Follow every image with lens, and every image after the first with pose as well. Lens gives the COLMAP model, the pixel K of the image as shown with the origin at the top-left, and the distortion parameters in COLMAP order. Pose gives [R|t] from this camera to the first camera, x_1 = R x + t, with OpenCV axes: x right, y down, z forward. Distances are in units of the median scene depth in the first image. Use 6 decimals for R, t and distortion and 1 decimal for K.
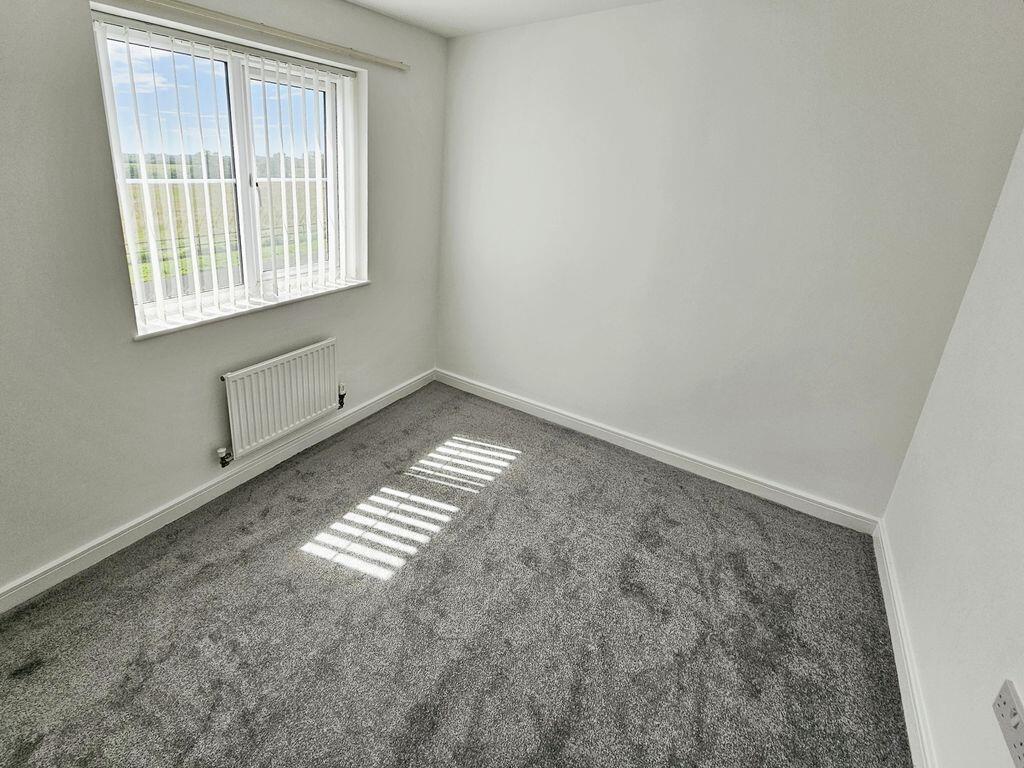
lens RADIAL K [[411.7, 0, 487.8], [0, 411.7, 382.2], [0, 0, 1]] dist [-0.000283, -0.000005]
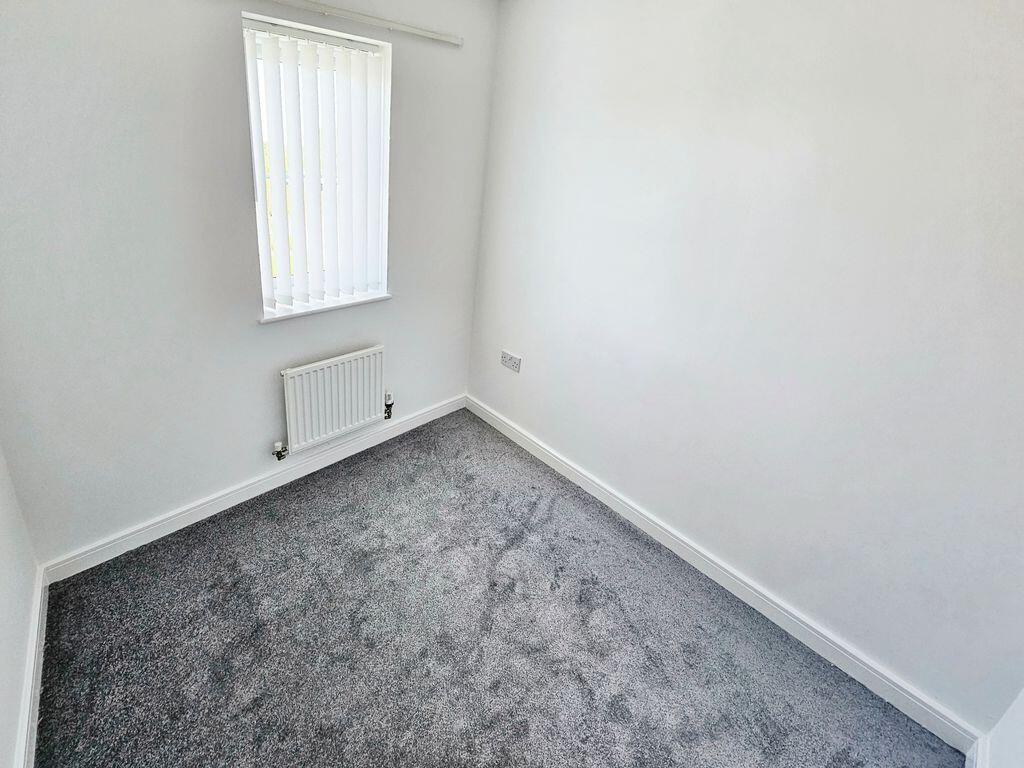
lens RADIAL K [[409.7, 0, 512.0], [0, 409.7, 384.0], [0, 0, 1]] dist [0.000335, -0.000018]
pose [[0.974815, 0.106006, -0.196209, 0.099118], [-0.103281, 0.994360, 0.024099, -0.067500], [0.197657, -0.003227, 0.980266, 0.133583]]
